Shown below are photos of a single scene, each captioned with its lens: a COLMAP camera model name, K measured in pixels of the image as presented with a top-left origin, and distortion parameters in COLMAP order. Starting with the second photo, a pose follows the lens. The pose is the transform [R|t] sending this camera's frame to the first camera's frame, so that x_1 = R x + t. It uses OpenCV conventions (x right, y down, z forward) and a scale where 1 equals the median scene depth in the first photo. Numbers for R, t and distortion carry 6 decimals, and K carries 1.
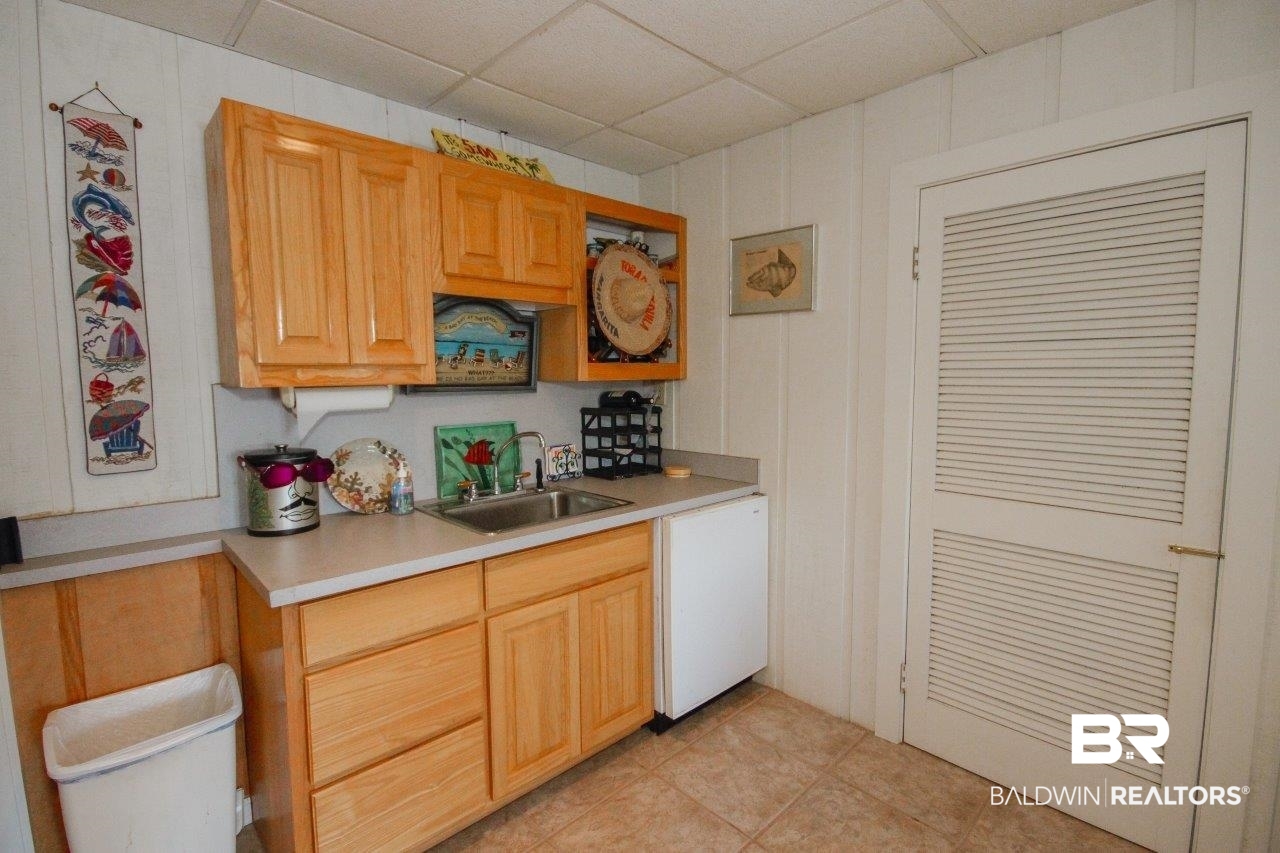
lens RADIAL K [[600.3, 0, 677.9], [0, 600.3, 425.4], [0, 0, 1]] dist [-0.000702, -0.000158]
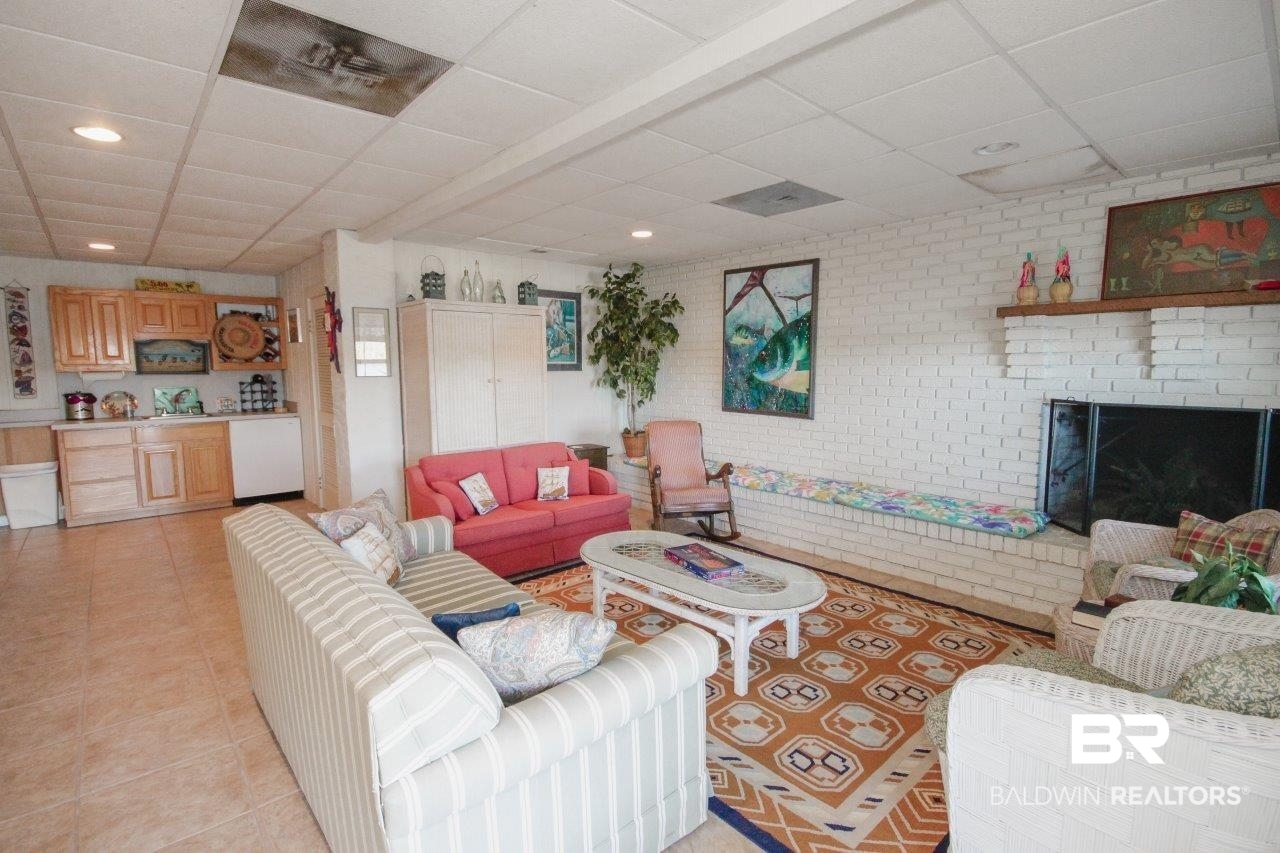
lens RADIAL K [[599.6, 0, 646.1], [0, 599.6, 422.2], [0, 0, 1]] dist [0.002644, -0.000052]
pose [[0.997991, 0.001052, -0.063352, 2.457959], [-0.000347, 0.999938, 0.011148, 0.159522], [0.063360, -0.011104, 0.997929, -1.897627]]
